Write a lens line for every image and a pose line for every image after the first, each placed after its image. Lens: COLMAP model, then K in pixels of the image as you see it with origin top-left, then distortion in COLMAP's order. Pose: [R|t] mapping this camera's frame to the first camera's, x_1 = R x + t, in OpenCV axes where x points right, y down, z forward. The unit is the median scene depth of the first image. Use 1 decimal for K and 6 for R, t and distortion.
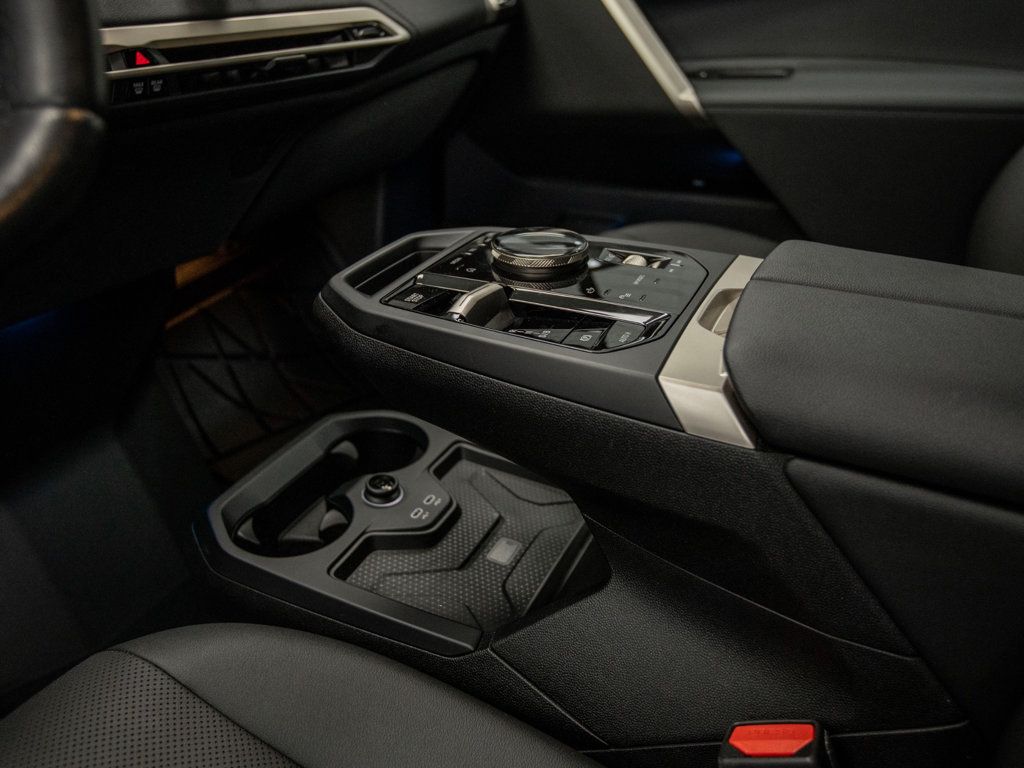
lens RADIAL K [[845.1, 0, 512.0], [0, 845.1, 384.0], [0, 0, 1]] dist [-0.067816, 0.000460]
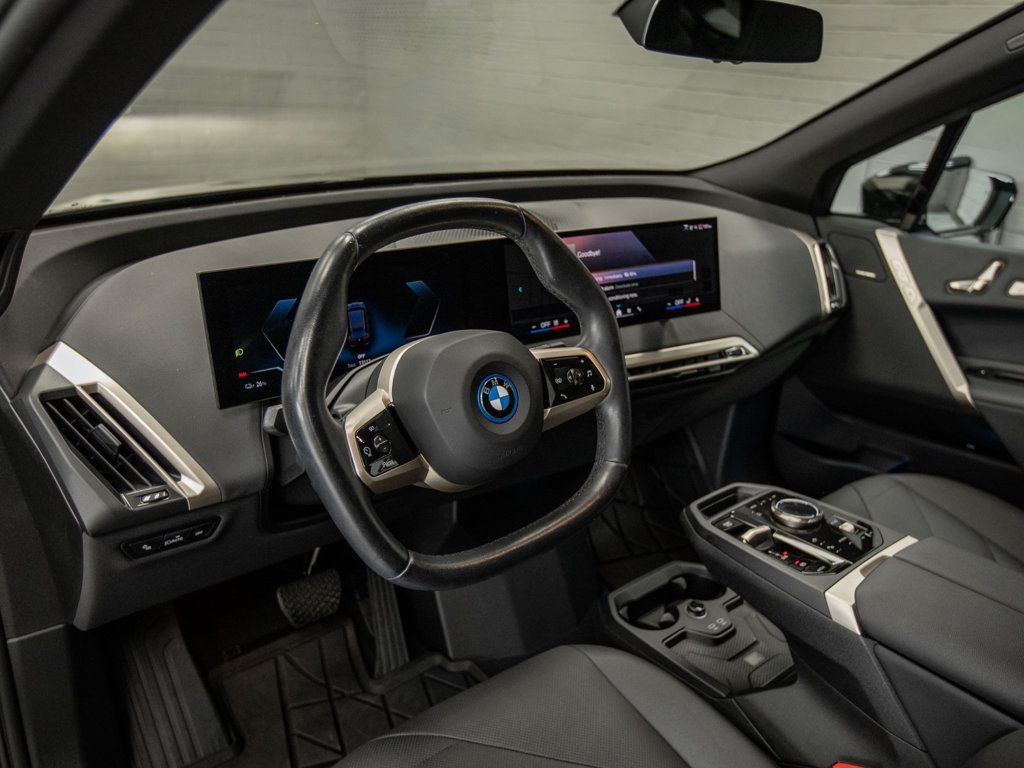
lens RADIAL K [[780.5, 0, 512.0], [0, 780.5, 384.0], [0, 0, 1]] dist [0.014473, 0.002635]
pose [[0.898060, 0.151112, -0.413103, 0.134139], [-0.209988, 0.972498, -0.100764, -0.111203], [0.386515, 0.177238, 0.905093, -0.911584]]
